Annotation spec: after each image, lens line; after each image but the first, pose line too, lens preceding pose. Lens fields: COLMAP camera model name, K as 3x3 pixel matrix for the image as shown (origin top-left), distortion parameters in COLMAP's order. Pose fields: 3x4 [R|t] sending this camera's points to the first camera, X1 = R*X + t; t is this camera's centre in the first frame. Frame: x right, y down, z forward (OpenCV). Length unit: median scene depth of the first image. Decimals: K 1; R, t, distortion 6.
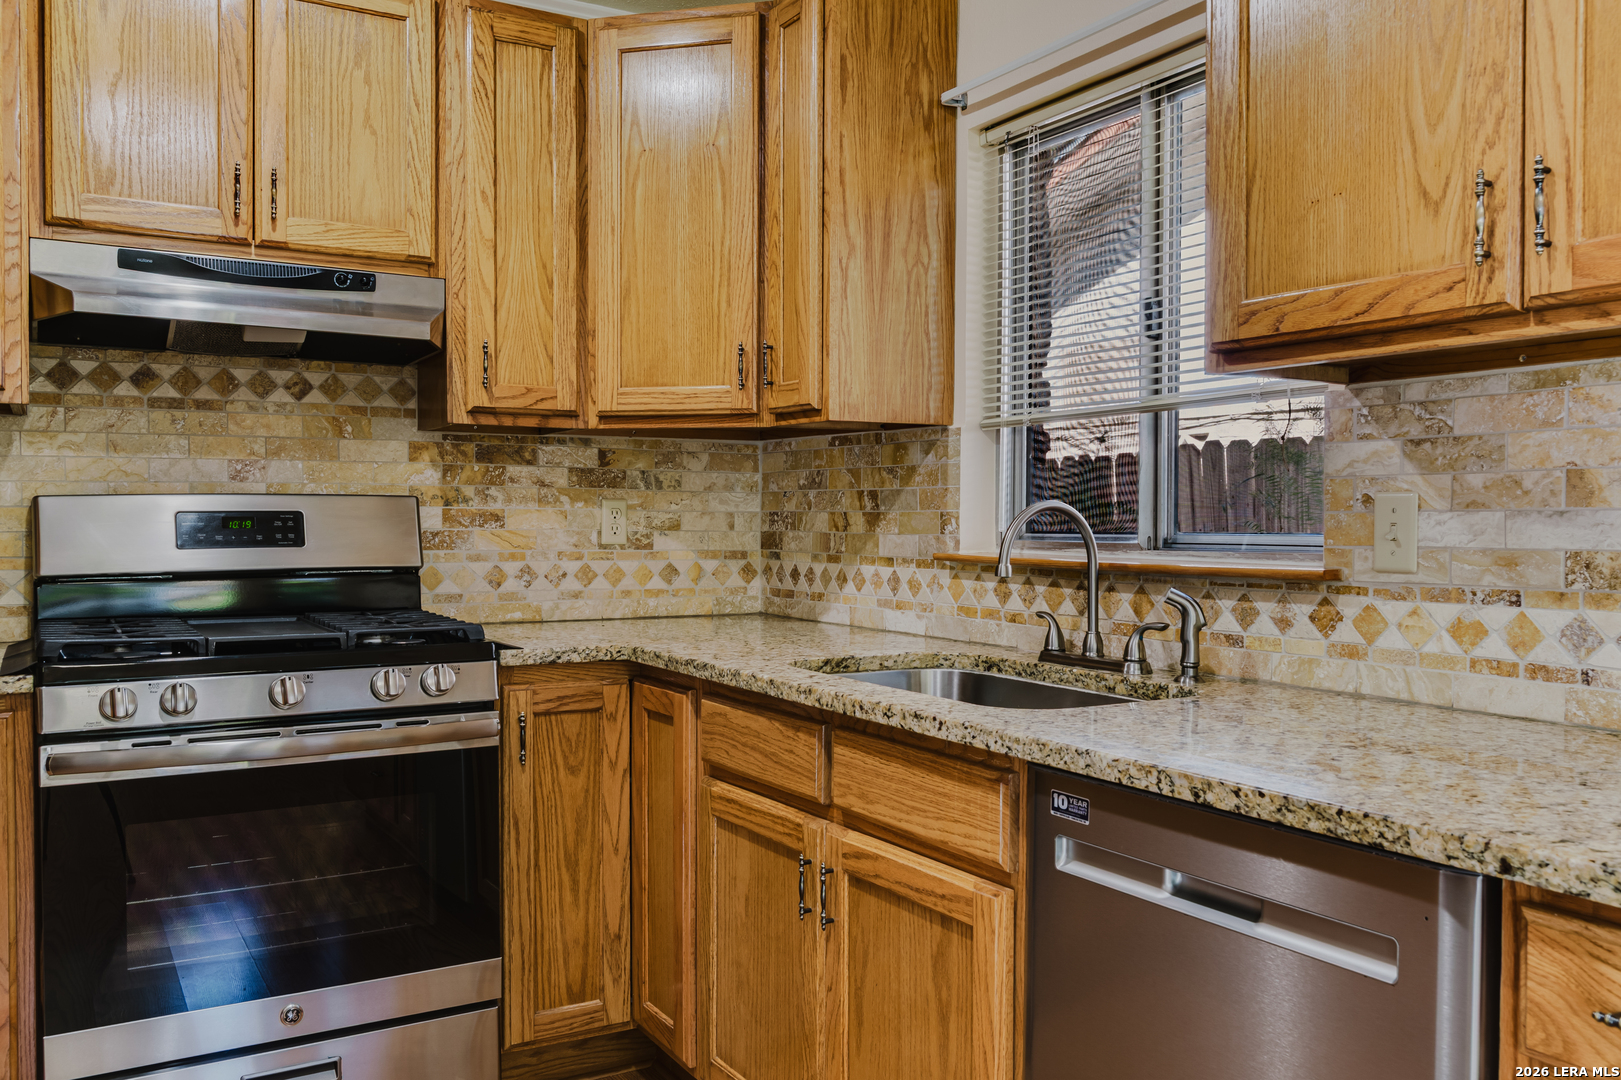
lens RADIAL K [[1307.6, 0, 814.8], [0, 1307.6, 544.0], [0, 0, 1]] dist [-0.021152, 0.022714]
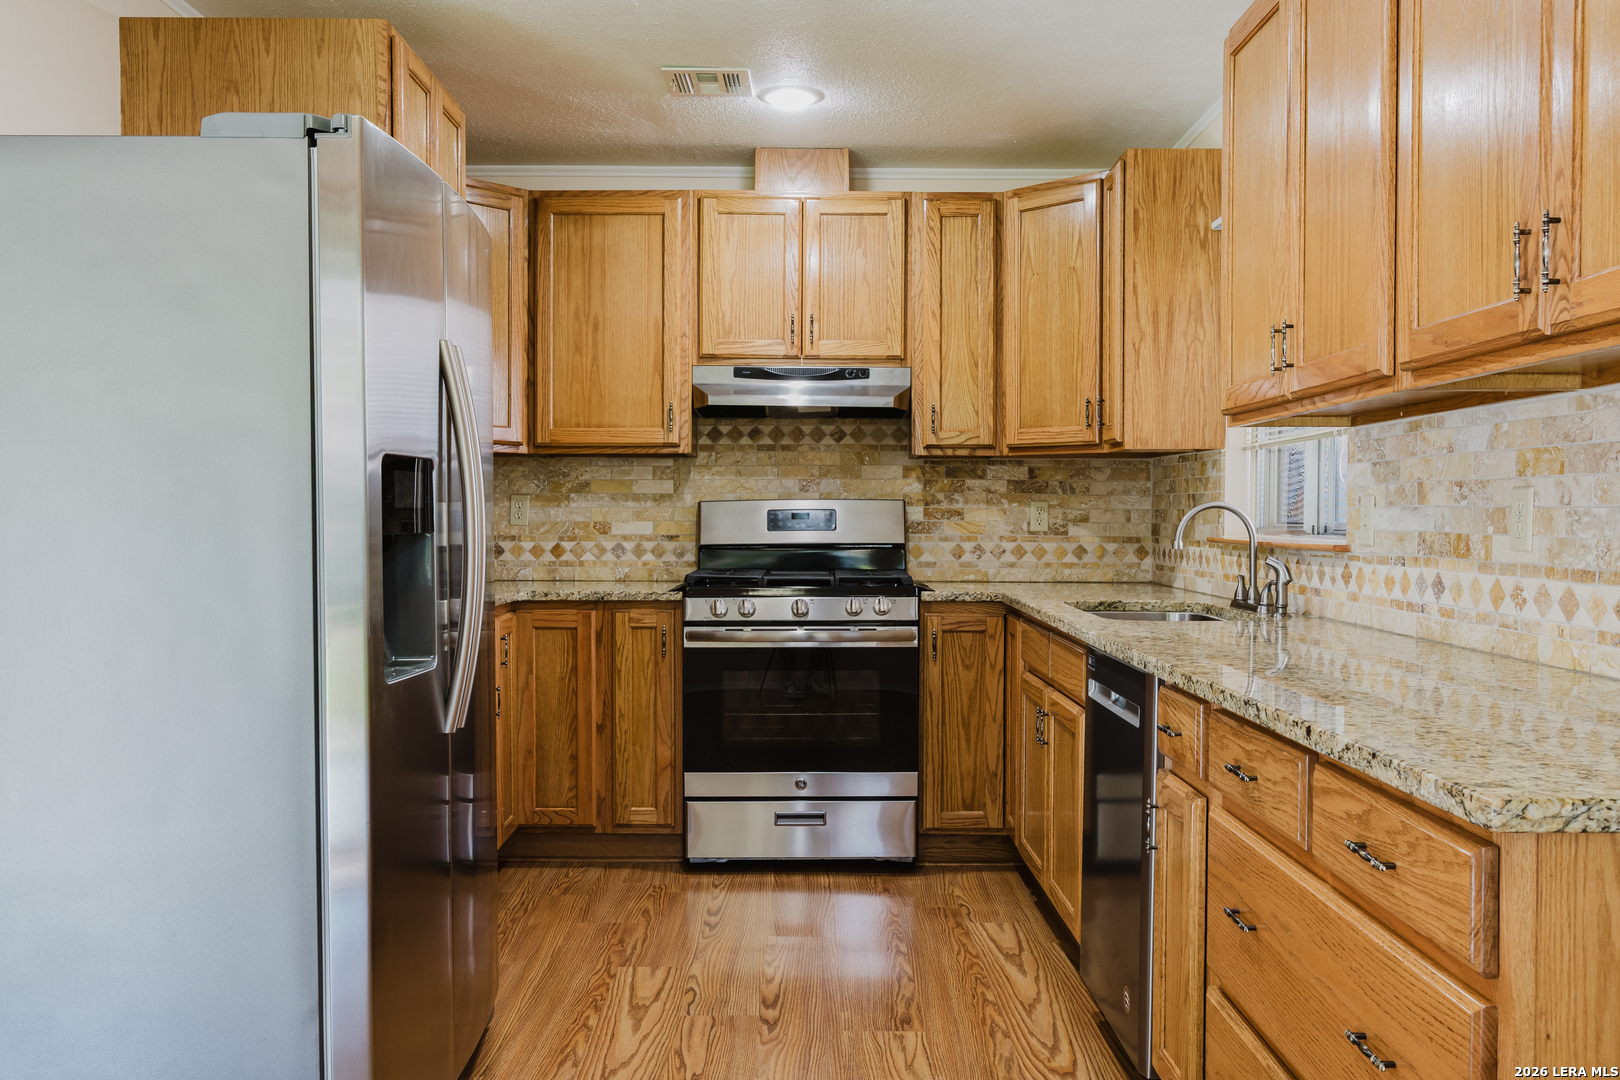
lens RADIAL K [[1306.8, 0, 814.3], [0, 1306.8, 544.0], [0, 0, 1]] dist [-0.021152, 0.022714]
pose [[0.859708, 0.011058, -0.510667, 0.476642], [-0.010486, 0.999937, 0.003999, 0.013959], [0.510679, 0.001917, 0.859769, -0.496735]]
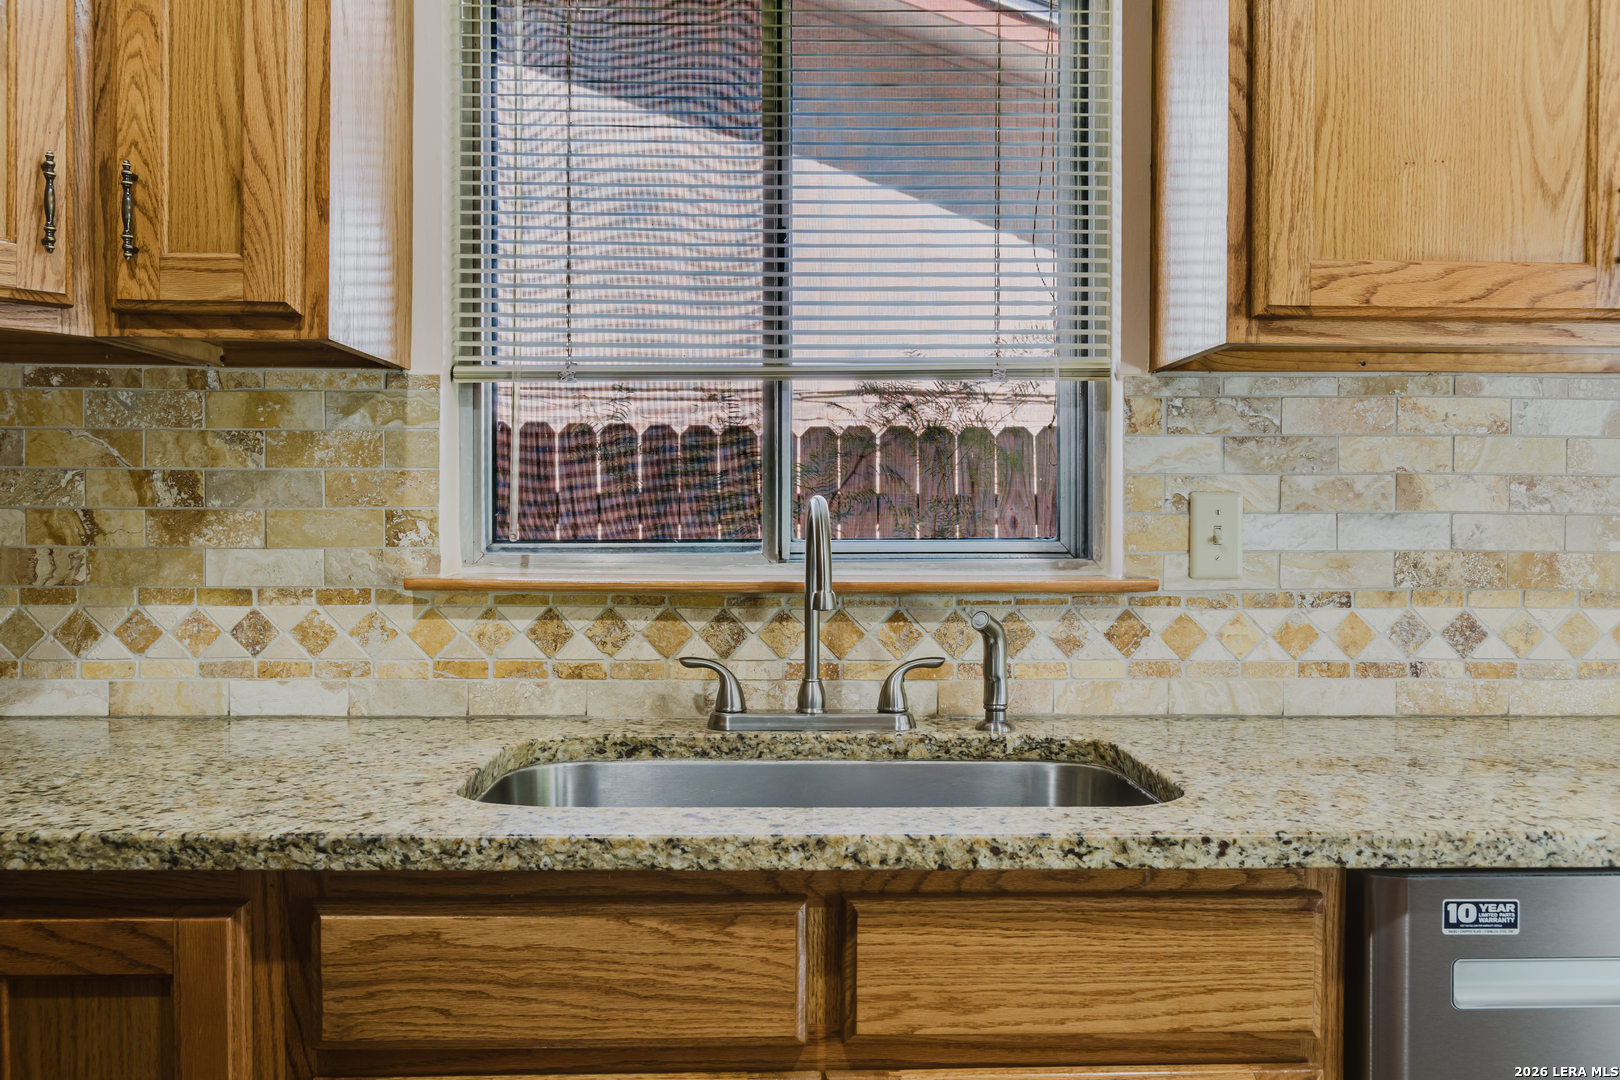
lens RADIAL K [[1315.2, 0, 810.0], [0, 1315.2, 540.0], [0, 0, 1]] dist [-0.017860, 0.014143]
pose [[0.487975, -0.013704, 0.872750, -0.361218], [0.017050, 0.999836, 0.006166, -0.011743], [-0.872691, 0.011872, 0.488128, 0.561004]]
